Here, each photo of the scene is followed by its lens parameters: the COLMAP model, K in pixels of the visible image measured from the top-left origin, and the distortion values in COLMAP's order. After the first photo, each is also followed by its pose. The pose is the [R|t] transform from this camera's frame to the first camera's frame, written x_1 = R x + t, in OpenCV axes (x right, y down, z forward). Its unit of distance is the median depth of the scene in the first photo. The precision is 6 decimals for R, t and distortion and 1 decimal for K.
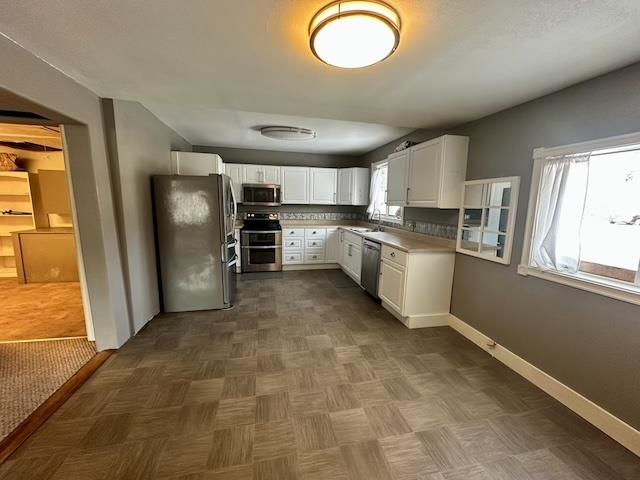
lens RADIAL K [[252.5, 0, 320.7], [0, 252.5, 244.9], [0, 0, 1]] dist [-0.004551, -0.000135]
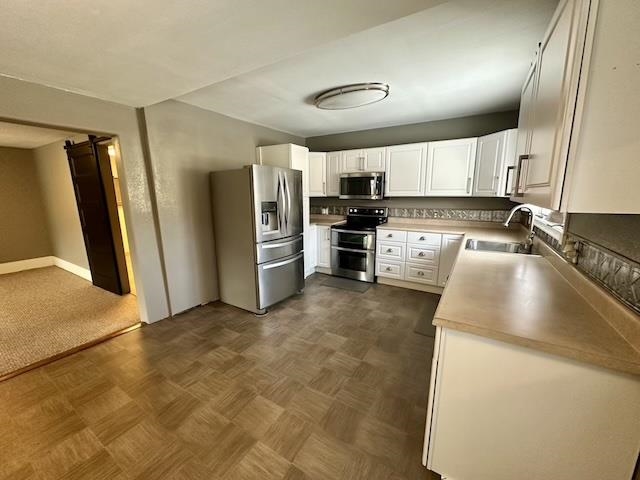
lens RADIAL K [[255.1, 0, 320.0], [0, 255.1, 240.0], [0, 0, 1]] dist [0.000404, -0.000078]
pose [[0.717735, 0.103404, -0.688596, 0.336254], [-0.096899, 0.994122, 0.048285, -0.067986], [0.689541, 0.032069, 0.723536, 0.419063]]
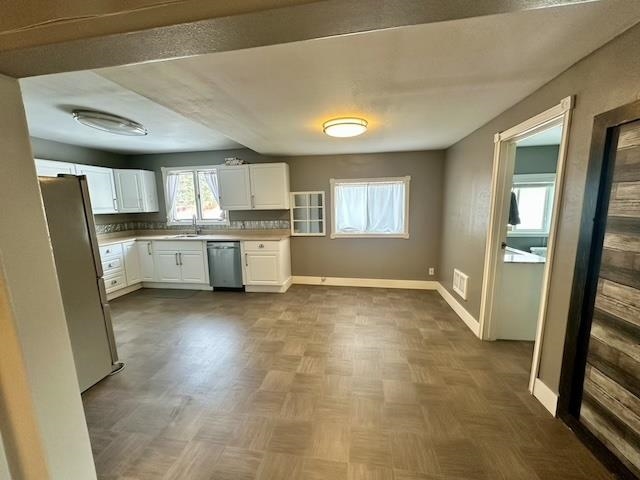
lens RADIAL K [[255.1, 0, 320.0], [0, 255.1, 240.0], [0, 0, 1]] dist [0.000404, -0.000078]
pose [[0.368301, -0.156965, 0.916360, -0.650459], [0.183201, 0.978572, 0.093990, -0.047745], [-0.911478, 0.133261, 0.389166, 0.155275]]
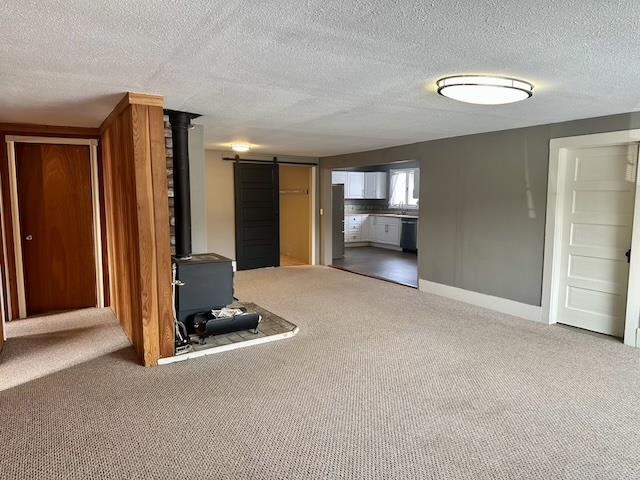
lens RADIAL K [[441.8, 0, 320.0], [0, 441.8, 240.0], [0, 0, 1]] dist [0.002945, 0.000259]
pose [[0.945129, -0.049840, 0.322873, -1.314294], [0.068593, 0.996539, -0.046960, 0.219676], [-0.319415, 0.066530, 0.945277, -1.603838]]
